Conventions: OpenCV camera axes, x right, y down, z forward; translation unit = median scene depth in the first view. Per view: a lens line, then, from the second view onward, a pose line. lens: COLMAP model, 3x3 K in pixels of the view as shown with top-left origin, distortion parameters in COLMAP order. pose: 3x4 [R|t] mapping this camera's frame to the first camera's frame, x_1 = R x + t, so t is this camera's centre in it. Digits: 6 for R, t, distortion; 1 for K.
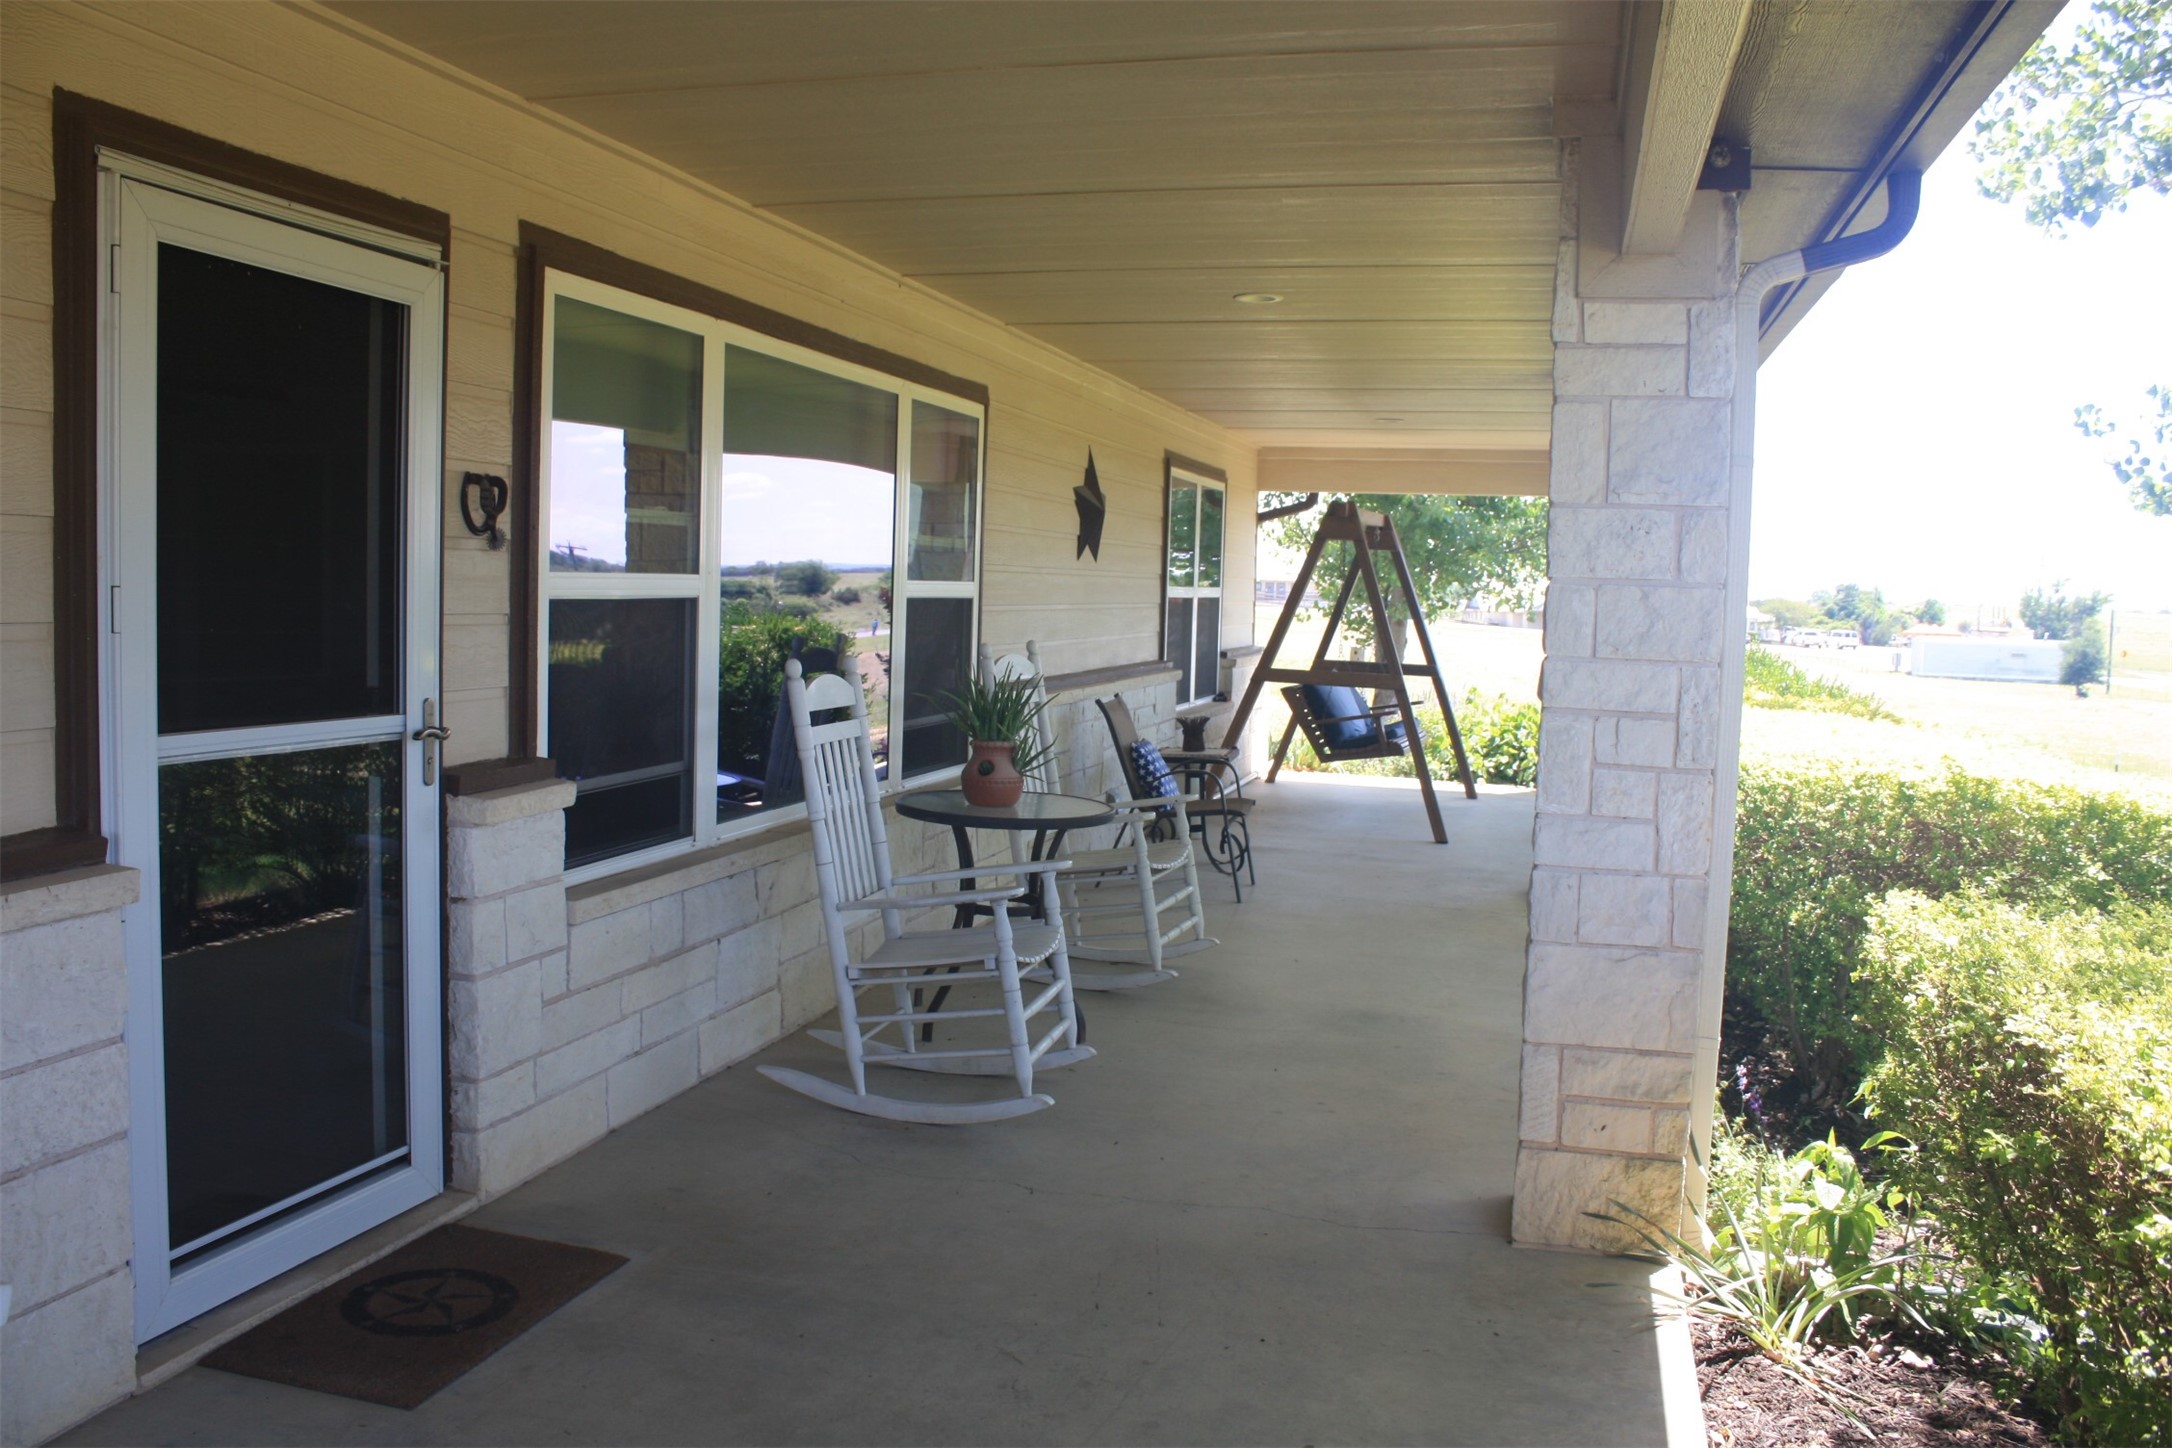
lens RADIAL K [[1710.3, 0, 1086.0], [0, 1710.3, 724.0], [0, 0, 1]] dist [-0.172973, 0.112019]
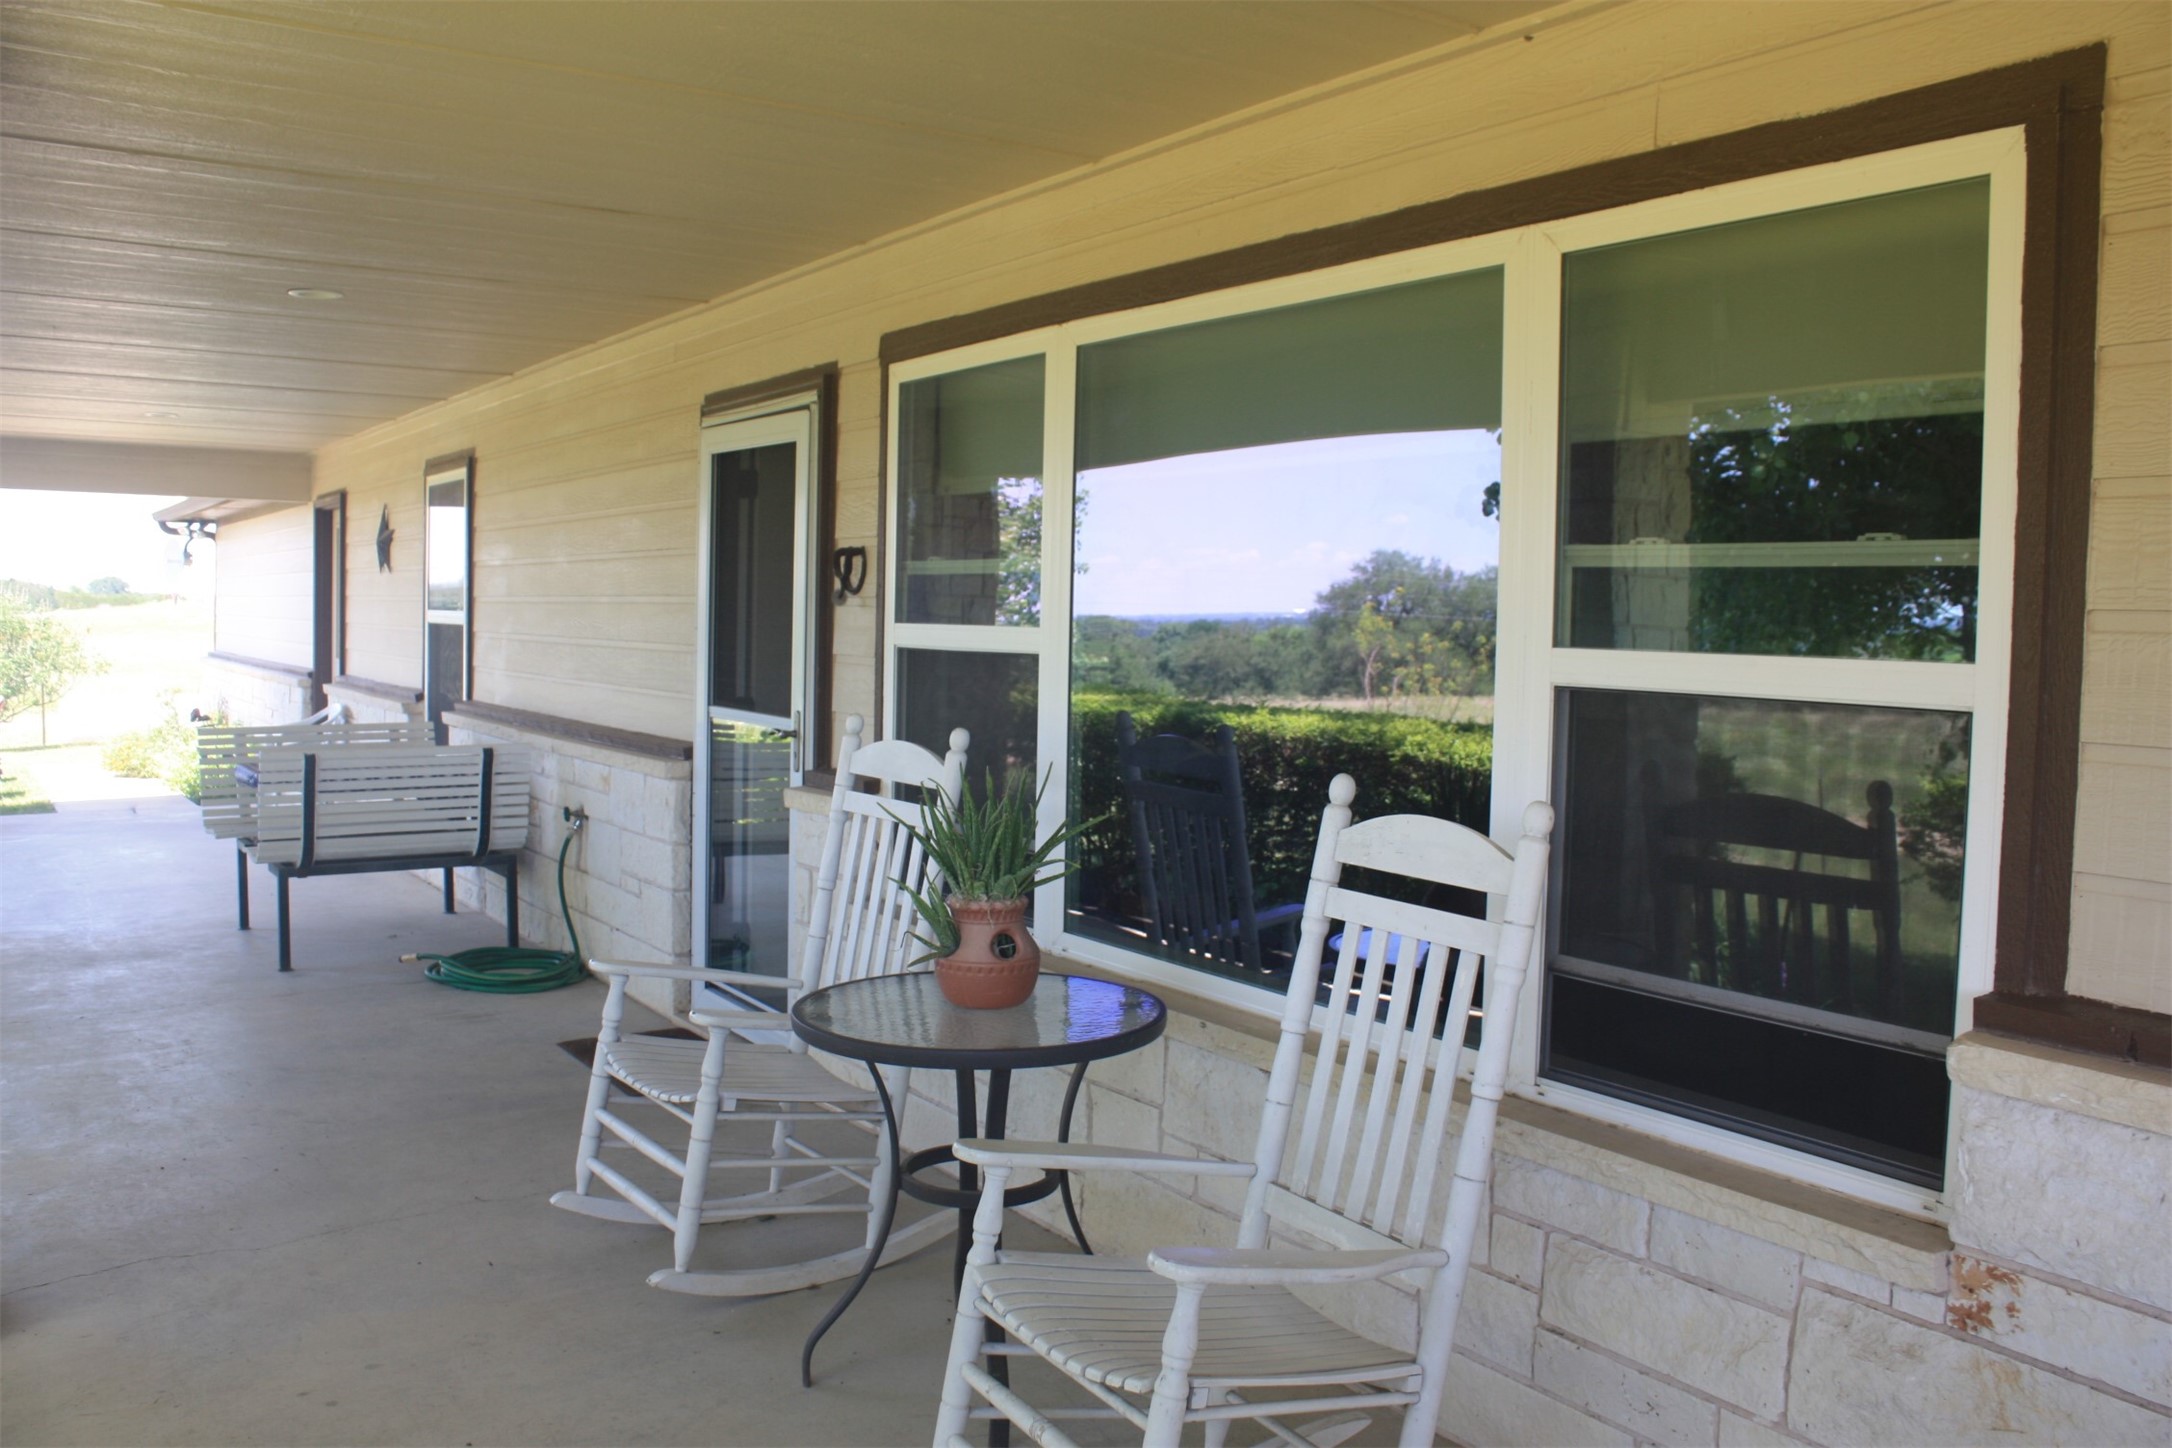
lens RADIAL K [[1710.3, 0, 1086.0], [0, 1710.3, 724.0], [0, 0, 1]] dist [-0.172973, 0.112019]
pose [[-0.642863, -0.000817, -0.765981, 0.409106], [-0.109825, 0.989766, 0.091117, -0.118414], [0.758067, 0.142700, -0.636373, 1.534725]]
